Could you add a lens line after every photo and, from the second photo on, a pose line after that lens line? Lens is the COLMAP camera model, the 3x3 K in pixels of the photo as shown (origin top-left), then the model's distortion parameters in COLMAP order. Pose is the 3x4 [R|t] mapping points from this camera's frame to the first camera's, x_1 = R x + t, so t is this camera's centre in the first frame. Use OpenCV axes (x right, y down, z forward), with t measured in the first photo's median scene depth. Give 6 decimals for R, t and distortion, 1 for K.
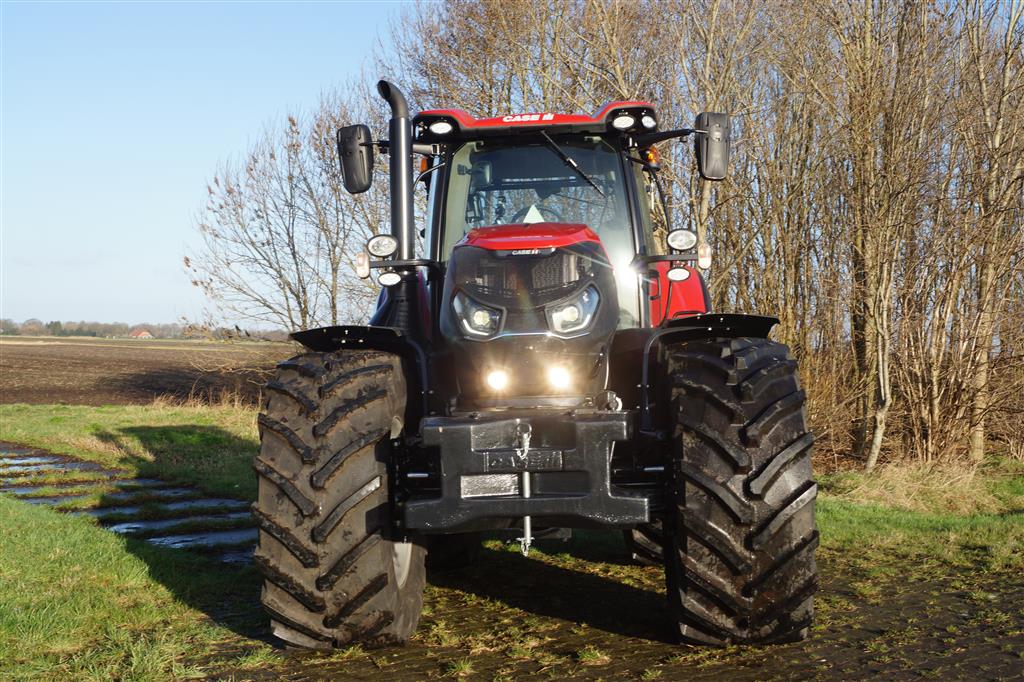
lens RADIAL K [[1103.9, 0, 512.0], [0, 1103.9, 341.0], [0, 0, 1]] dist [0.460019, -0.000490]
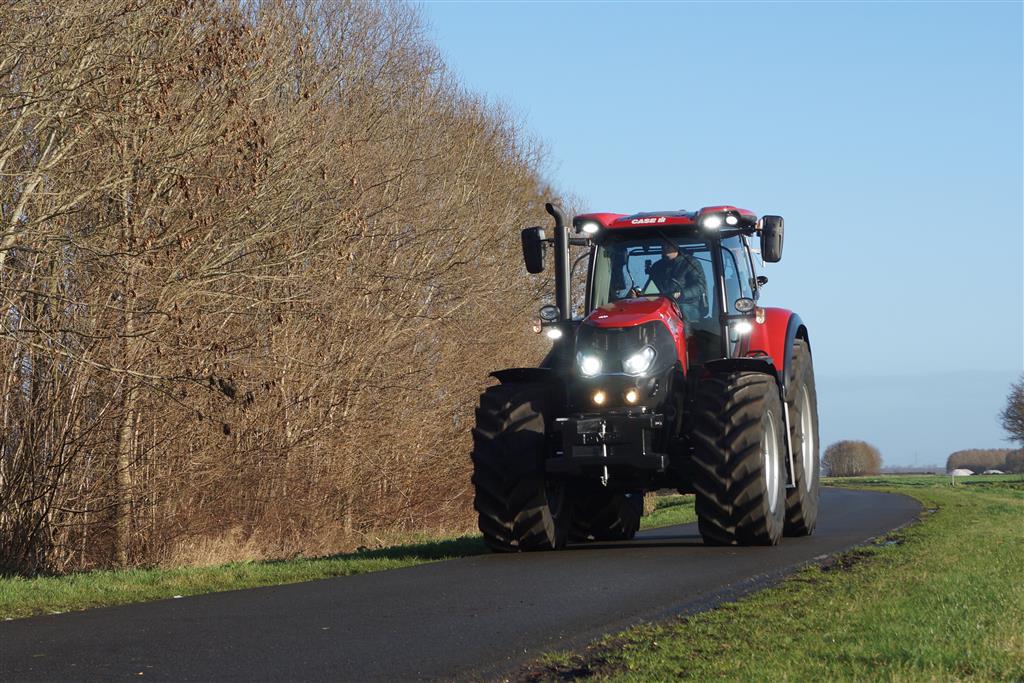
lens RADIAL K [[2197.9, 0, 512.0], [0, 2197.9, 341.5], [0, 0, 1]] dist [0.003939, -0.000029]
pose [[0.982545, -0.017403, -0.185209, 0.361344], [0.015991, 0.999831, -0.009115, -0.020359], [0.185337, 0.005994, 0.982657, -1.801117]]
